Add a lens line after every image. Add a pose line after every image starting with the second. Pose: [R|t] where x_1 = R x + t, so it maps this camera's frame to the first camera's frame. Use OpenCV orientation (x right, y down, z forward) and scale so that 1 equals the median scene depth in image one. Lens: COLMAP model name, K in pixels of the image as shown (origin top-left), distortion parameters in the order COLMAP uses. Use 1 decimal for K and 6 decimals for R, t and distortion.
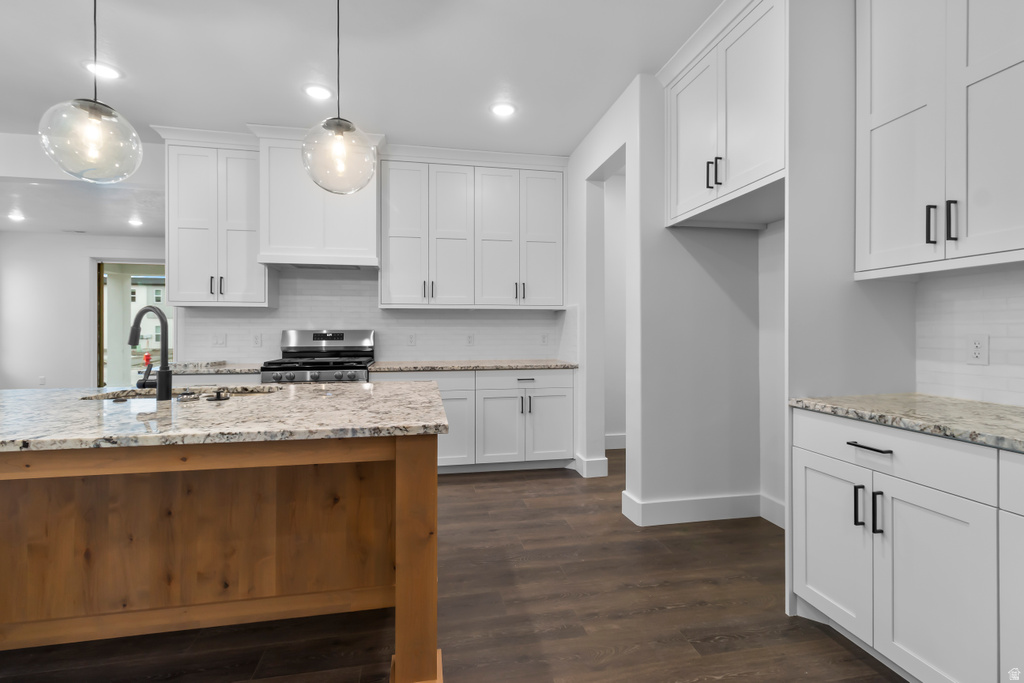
lens RADIAL K [[477.1, 0, 517.7], [0, 477.1, 335.3], [0, 0, 1]] dist [0.007774, 0.000413]
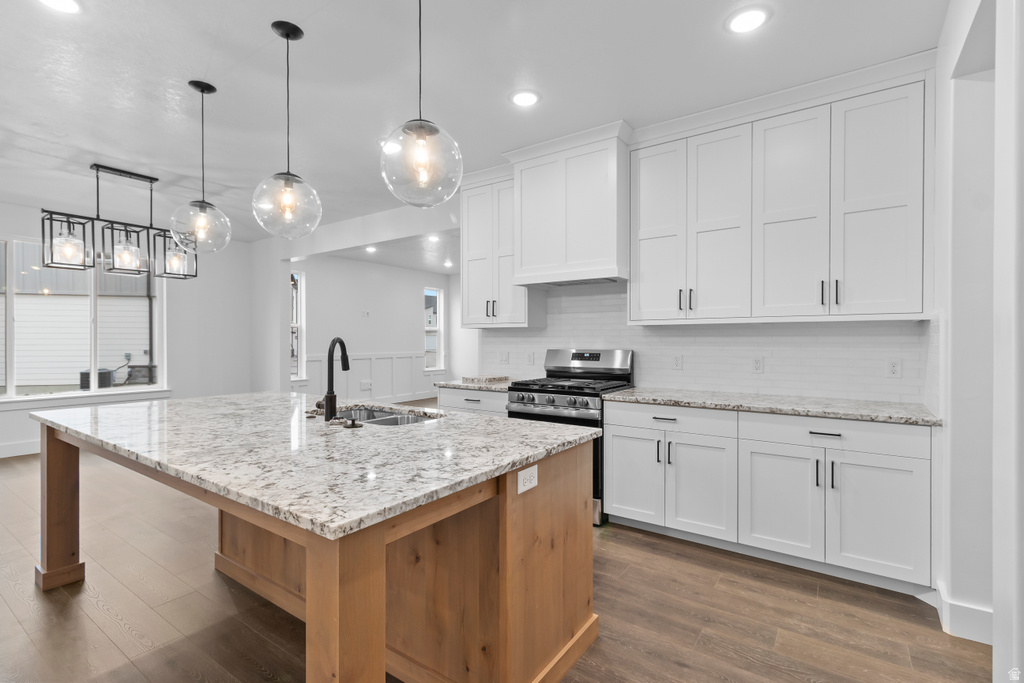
lens RADIAL K [[477.1, 0, 511.2], [0, 477.1, 343.4], [0, 0, 1]] dist [0.007774, 0.000413]
pose [[0.692213, 0.005472, -0.721672, 0.189612], [-0.004924, 0.999984, 0.002859, -0.027042], [0.721676, 0.001575, 0.692229, 0.267544]]
